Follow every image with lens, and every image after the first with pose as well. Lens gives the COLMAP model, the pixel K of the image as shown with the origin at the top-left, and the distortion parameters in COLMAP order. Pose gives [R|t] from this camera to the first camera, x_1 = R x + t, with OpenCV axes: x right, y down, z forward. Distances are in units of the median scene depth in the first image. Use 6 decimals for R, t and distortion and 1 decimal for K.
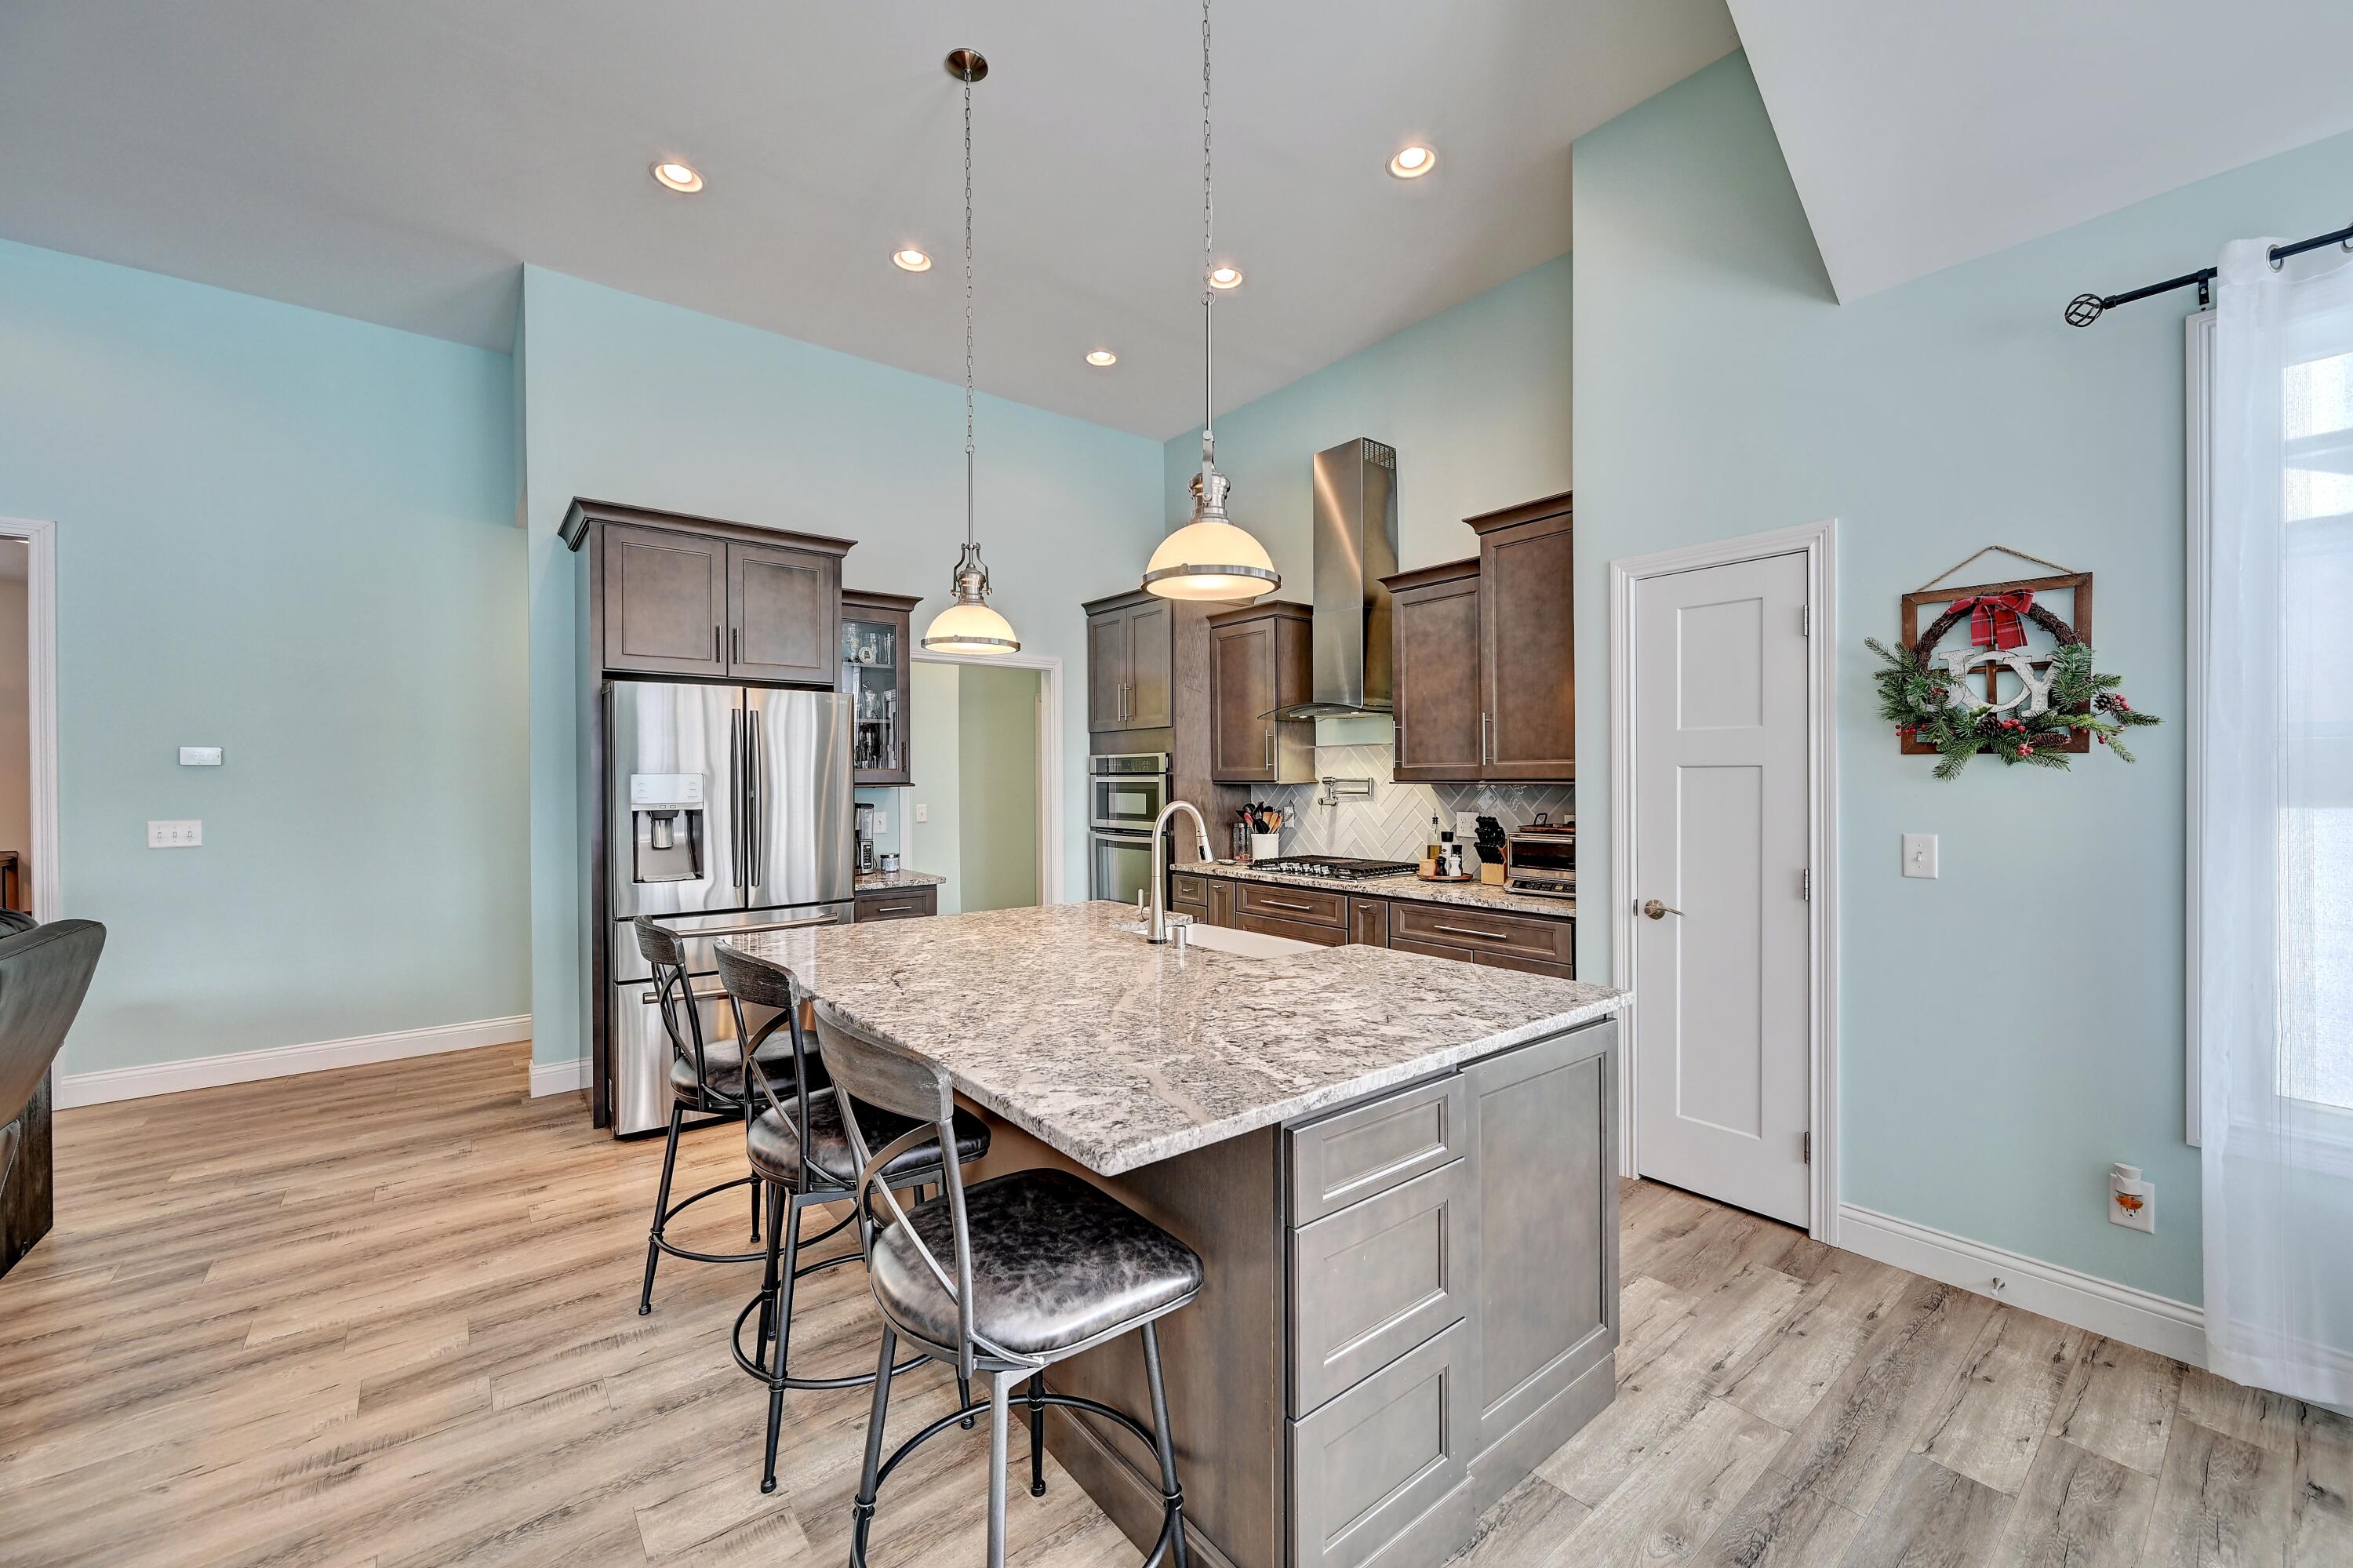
lens RADIAL K [[916.8, 0, 1176.5], [0, 916.8, 784.0], [0, 0, 1]] dist [0.000684, -0.024314]
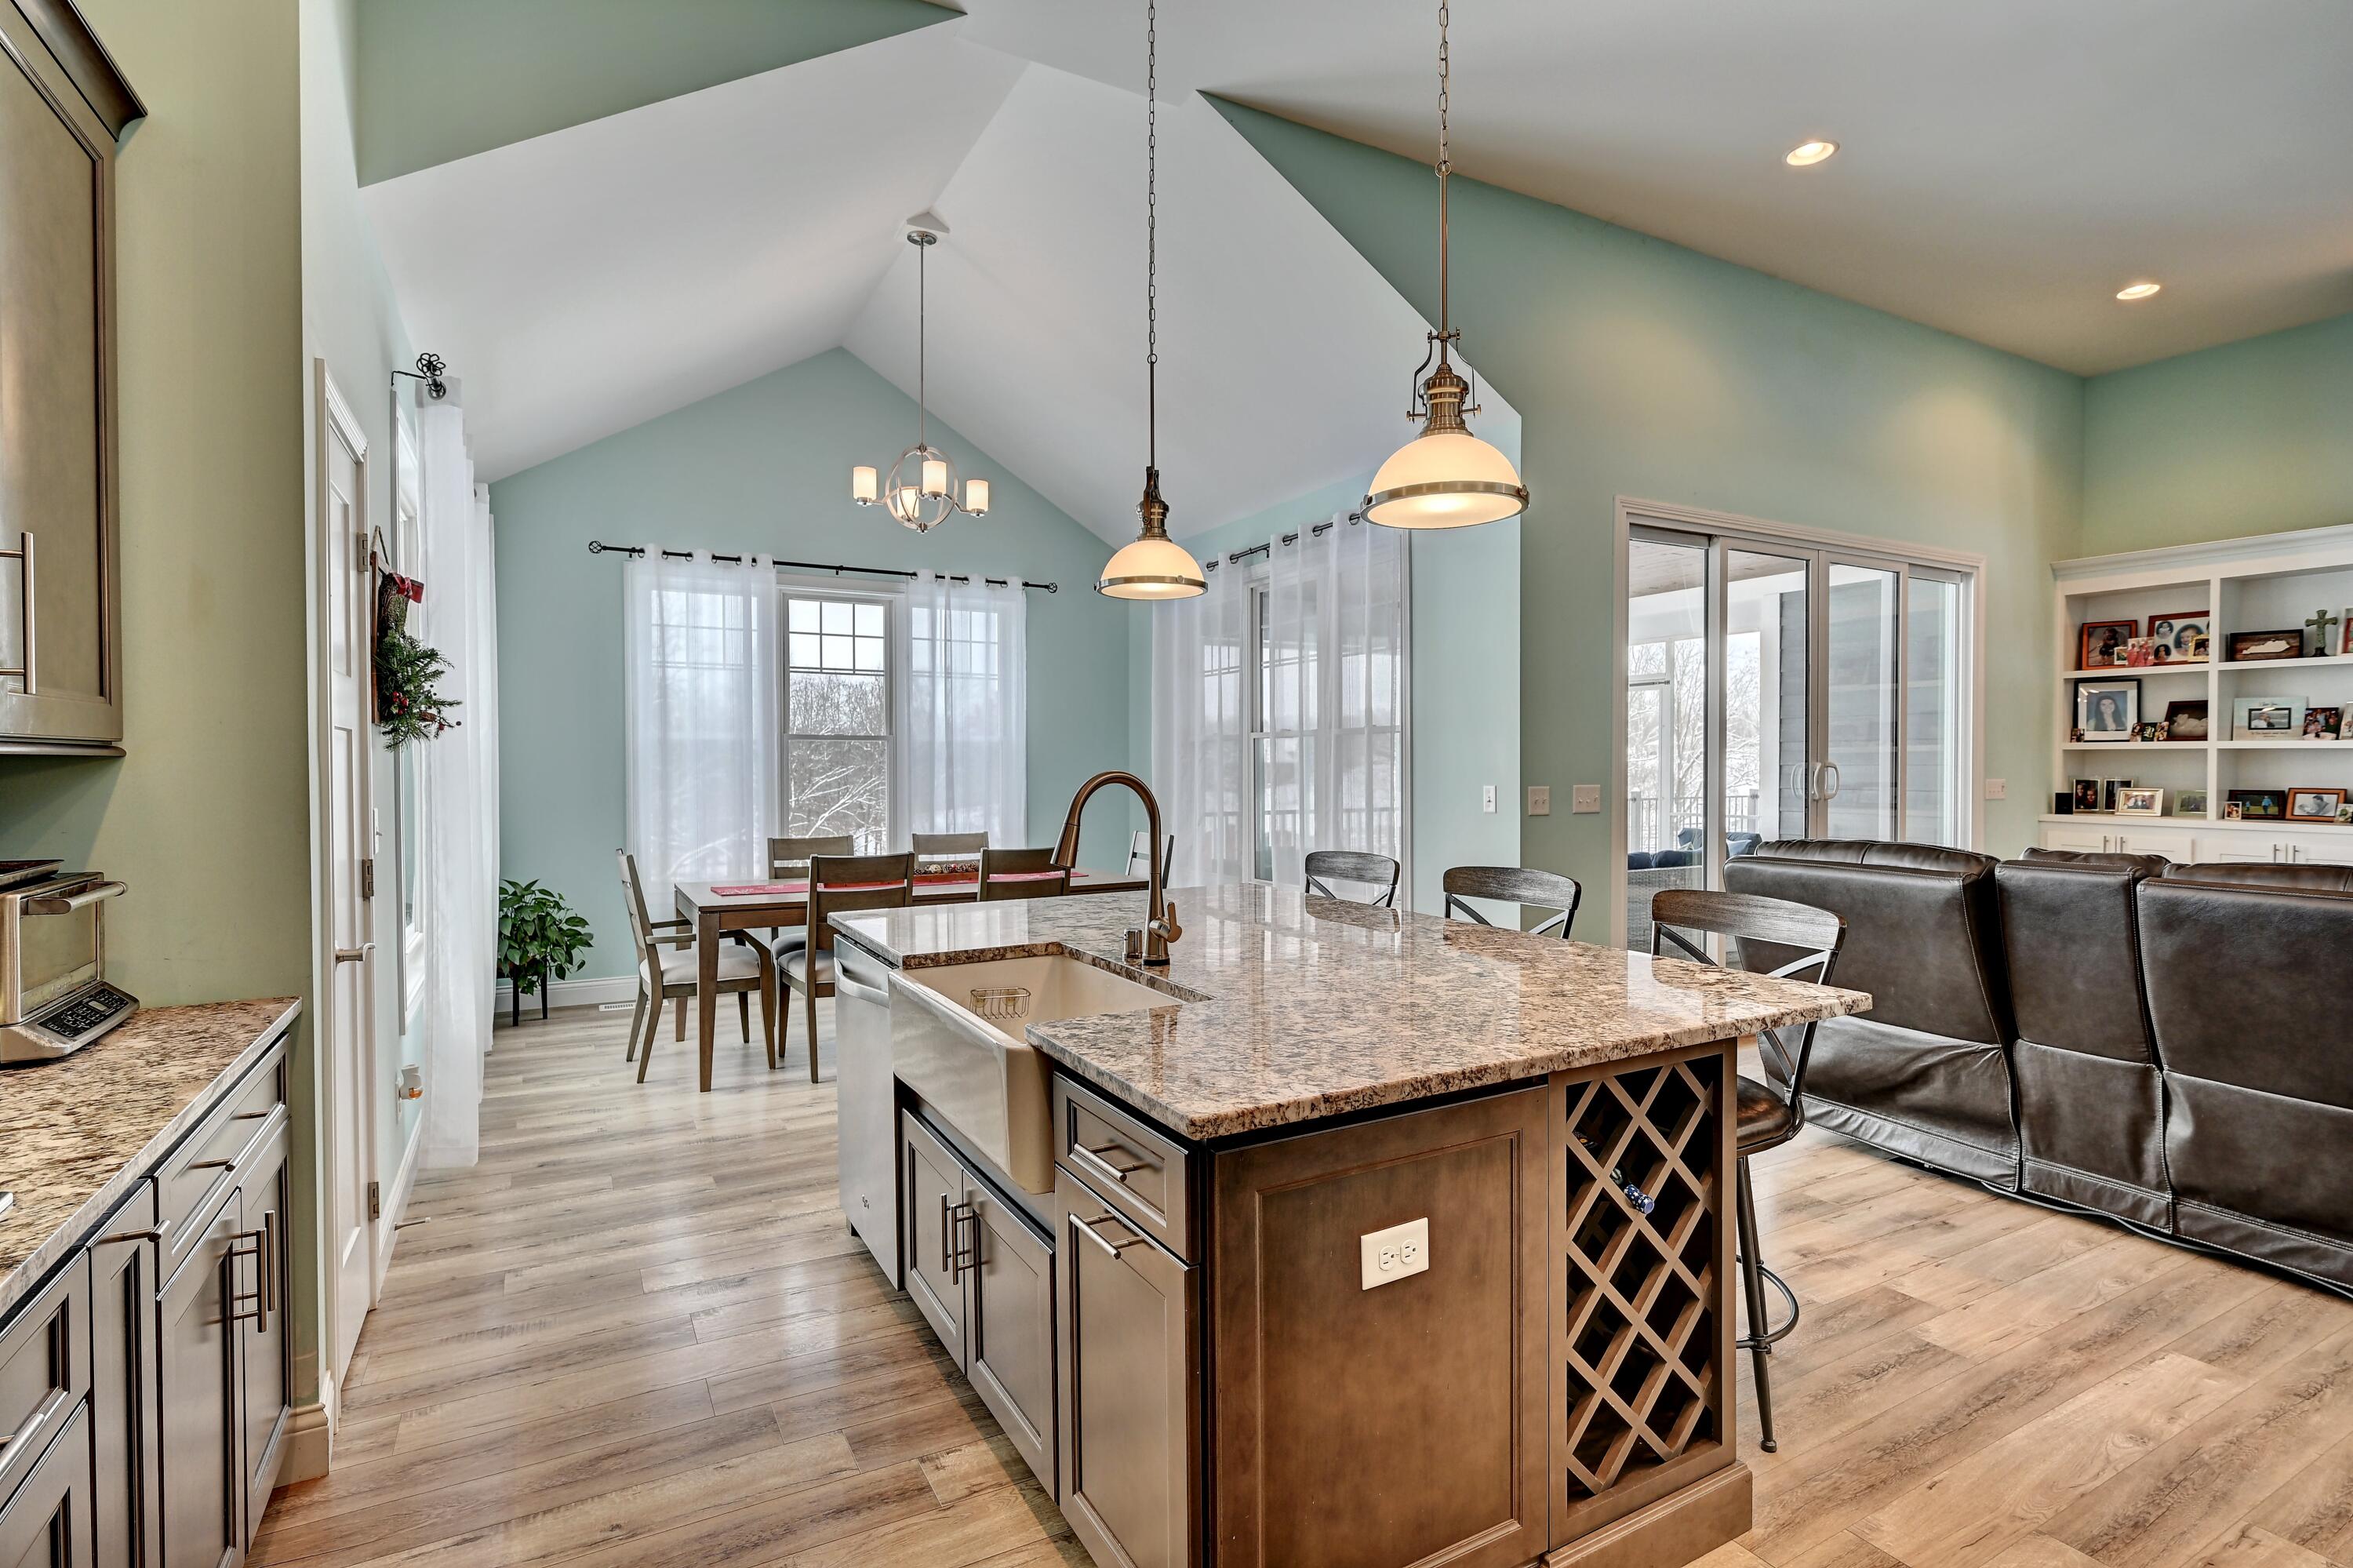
lens RADIAL K [[1114.8, 0, 1176.5], [0, 1114.8, 784.0], [0, 0, 1]] dist [-0.001220, -0.000148]
pose [[-0.987271, -0.001508, 0.159040, -0.211208], [0.003086, 0.999585, 0.028638, 0.004858], [-0.159017, 0.028764, -0.986857, 2.291172]]
